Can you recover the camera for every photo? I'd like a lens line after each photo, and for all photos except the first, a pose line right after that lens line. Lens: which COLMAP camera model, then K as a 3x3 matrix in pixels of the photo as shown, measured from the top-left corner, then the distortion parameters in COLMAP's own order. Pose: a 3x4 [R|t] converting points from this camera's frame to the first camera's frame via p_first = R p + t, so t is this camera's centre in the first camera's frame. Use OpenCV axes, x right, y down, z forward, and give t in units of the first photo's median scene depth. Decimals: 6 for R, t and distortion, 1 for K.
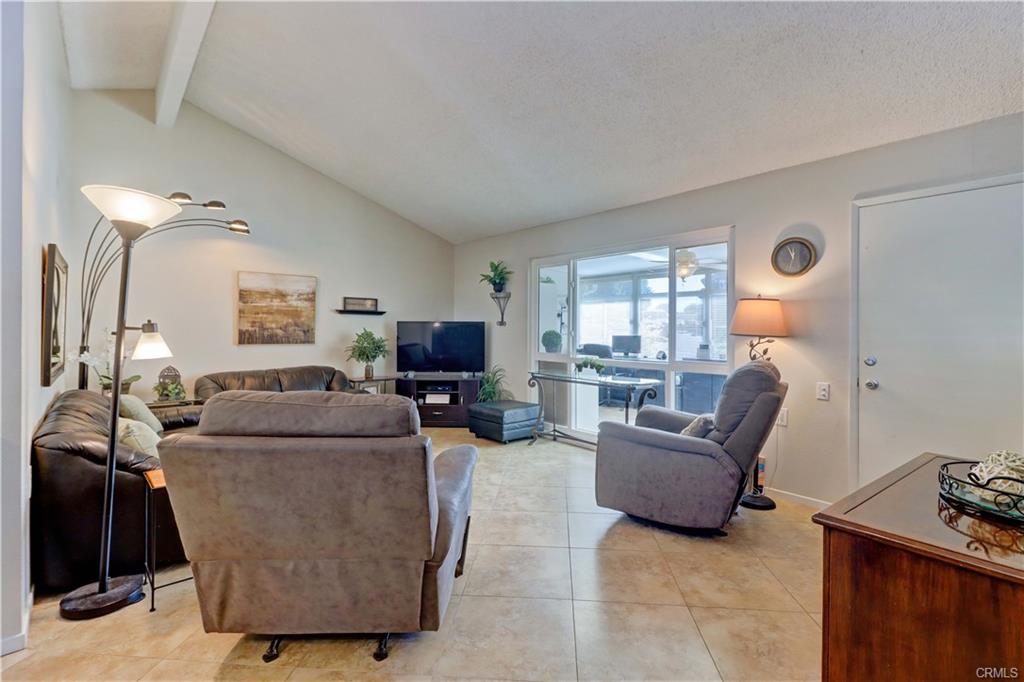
lens RADIAL K [[475.0, 0, 515.4], [0, 475.0, 334.7], [0, 0, 1]] dist [0.013936, -0.009267]
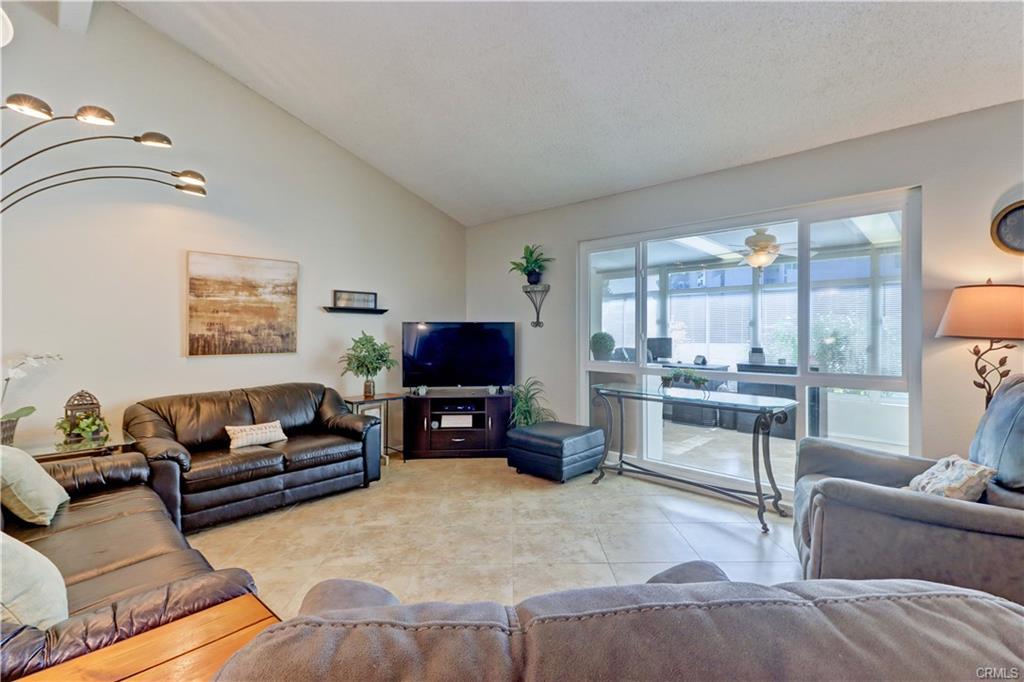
lens RADIAL K [[475.0, 0, 511.7], [0, 475.0, 338.4], [0, 0, 1]] dist [0.013936, -0.009267]
pose [[0.995871, -0.007942, 0.090429, -0.159607], [0.007574, 0.999962, 0.004416, -0.004228], [-0.090461, -0.003713, 0.995893, 0.240028]]
